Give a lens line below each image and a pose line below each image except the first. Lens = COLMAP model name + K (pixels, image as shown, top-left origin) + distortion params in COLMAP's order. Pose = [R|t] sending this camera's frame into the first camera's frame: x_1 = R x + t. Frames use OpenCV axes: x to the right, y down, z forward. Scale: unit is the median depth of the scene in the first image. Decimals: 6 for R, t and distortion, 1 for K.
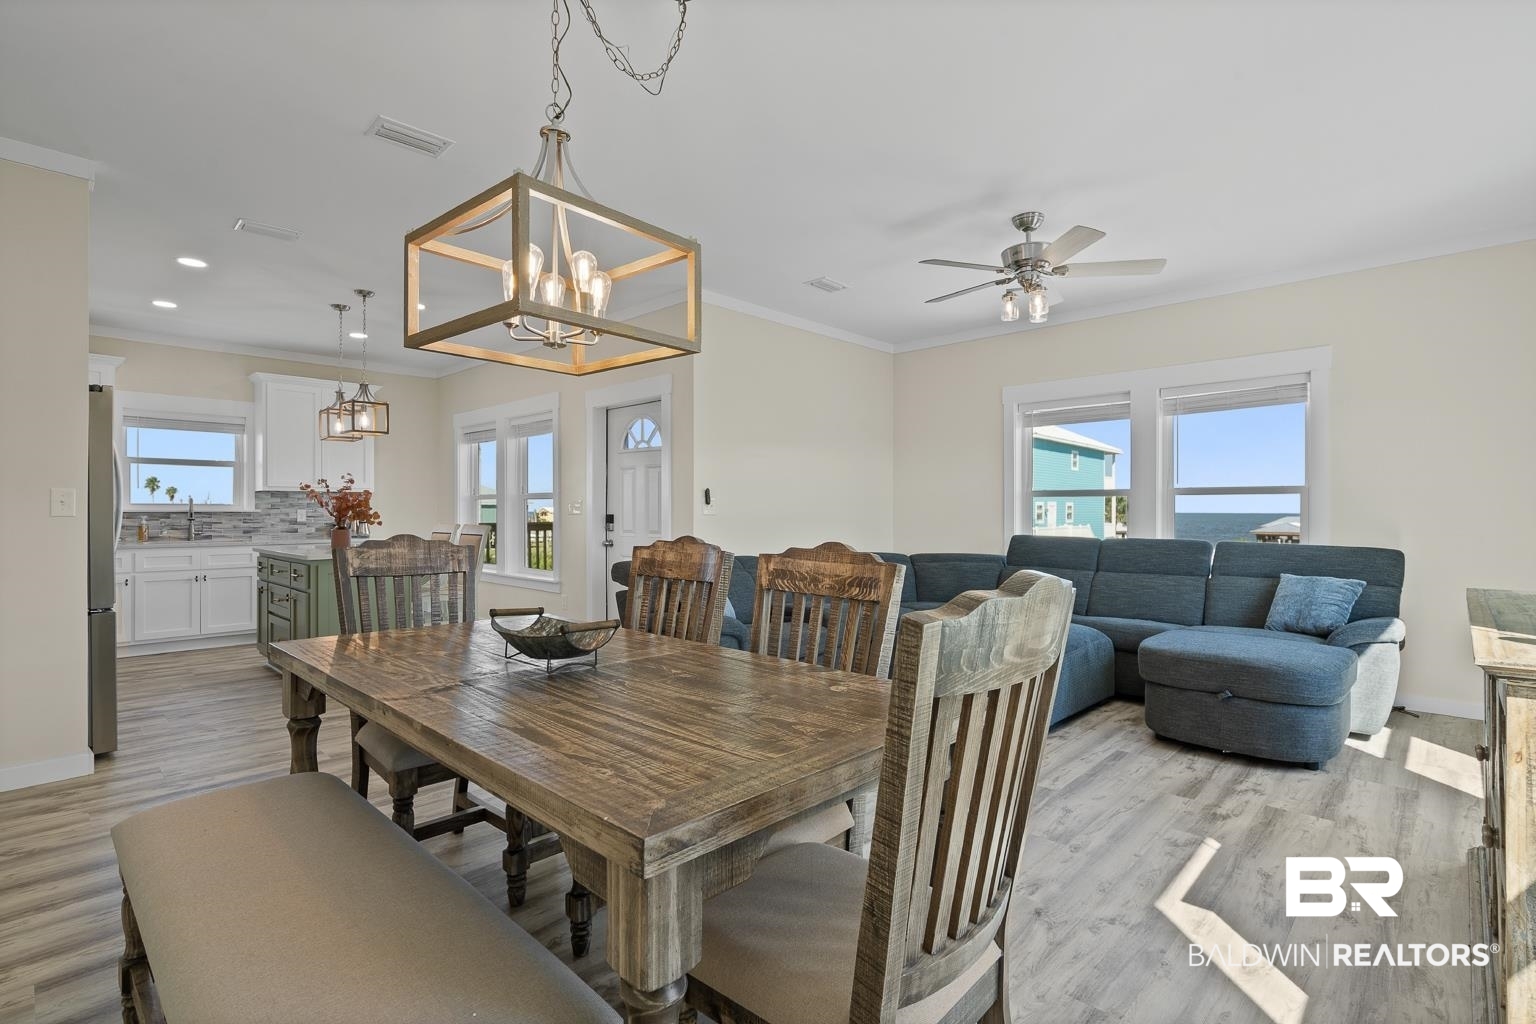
lens RADIAL K [[731.0, 0, 770.1], [0, 731.0, 514.9], [0, 0, 1]] dist [0.000338, 0.000289]
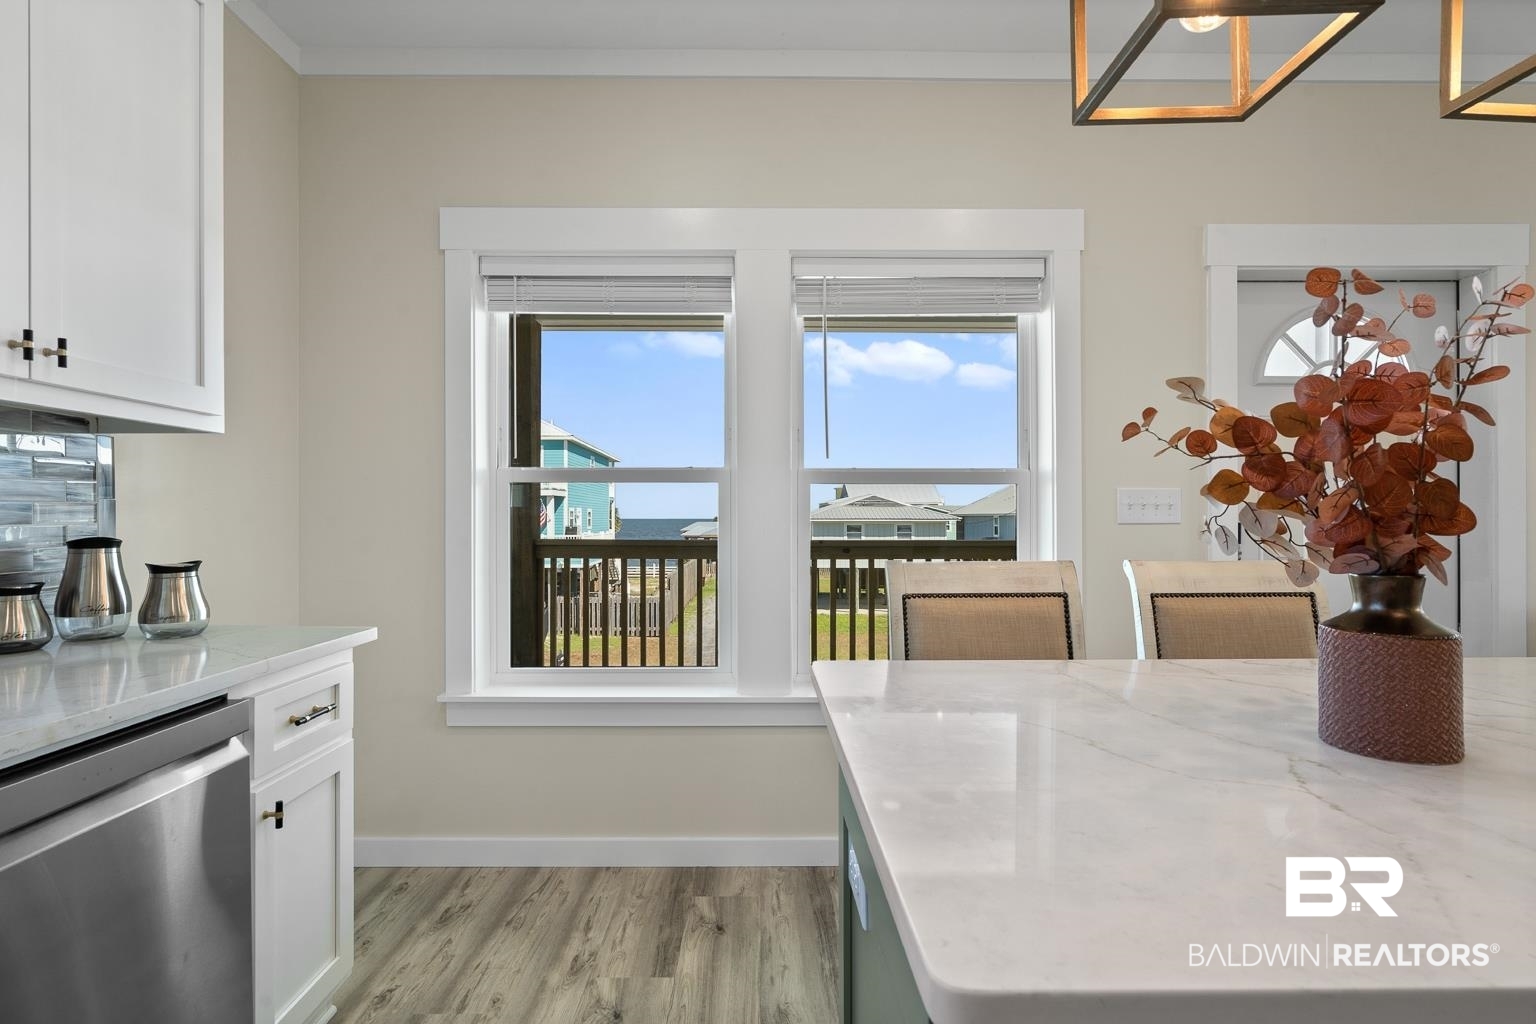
lens RADIAL K [[740.3, 0, 770.7], [0, 740.3, 507.3], [0, 0, 1]] dist [0.024438, -0.000127]
pose [[0.727580, 0.007429, 0.685982, -0.663229], [0.002762, 0.999902, -0.013759, -0.004937], [-0.686017, 0.011906, 0.727488, 0.815208]]
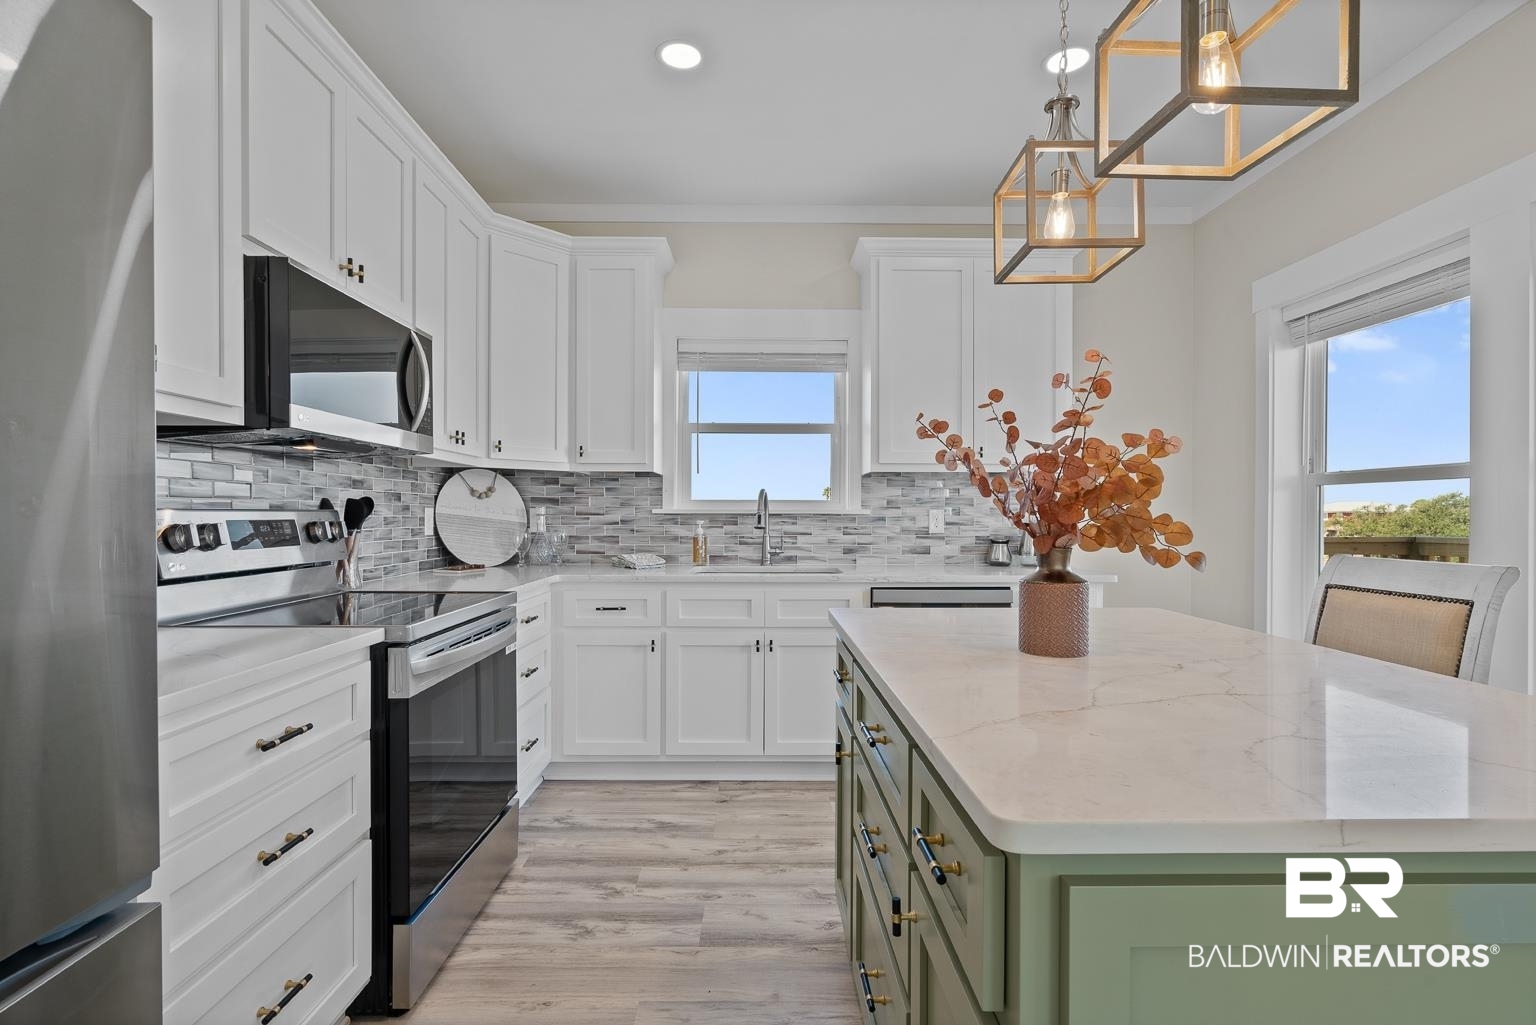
lens RADIAL K [[731.0, 0, 770.1], [0, 731.0, 515.4], [0, 0, 1]] dist [0.000338, 0.000289]
pose [[0.692898, 0.004113, -0.721024, -0.390652], [-0.006969, 0.999975, -0.000994, -0.002309], [0.721002, 0.005713, 0.692910, 0.621997]]
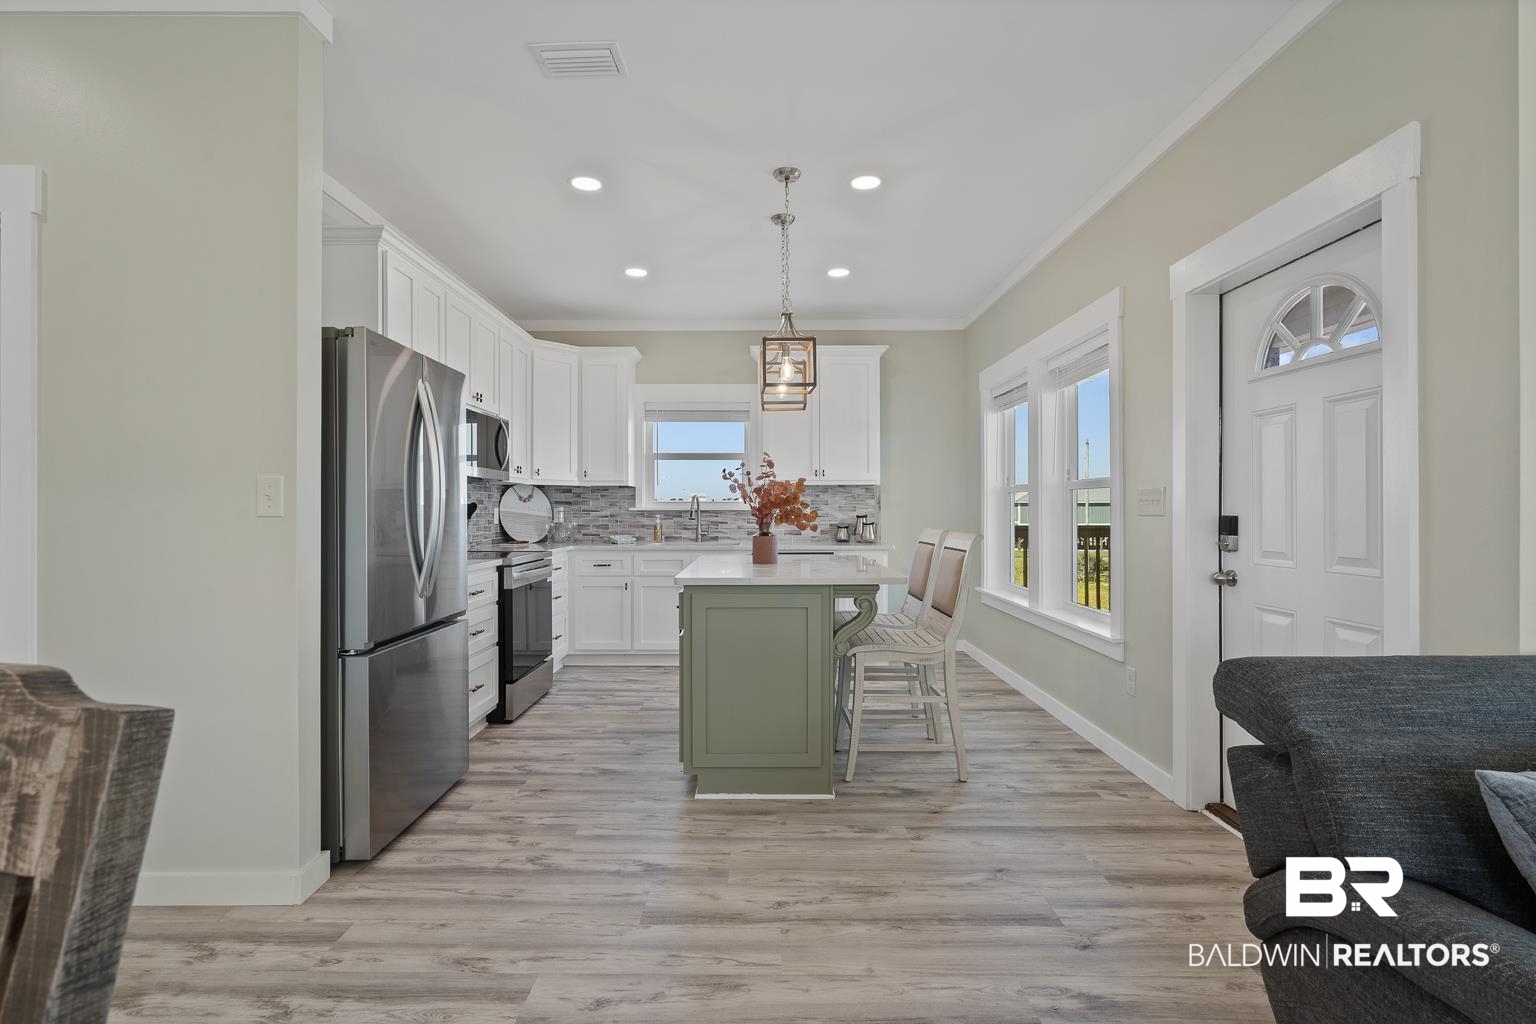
lens RADIAL K [[719.2, 0, 763.2], [0, 719.2, 512.9], [0, 0, 1]] dist [-0.001609, 0.000028]
pose [[0.683001, 0.002560, -0.730413, -0.083885], [-0.003044, 0.999995, 0.000660, -0.002017], [0.730411, 0.001773, 0.683006, 0.452660]]
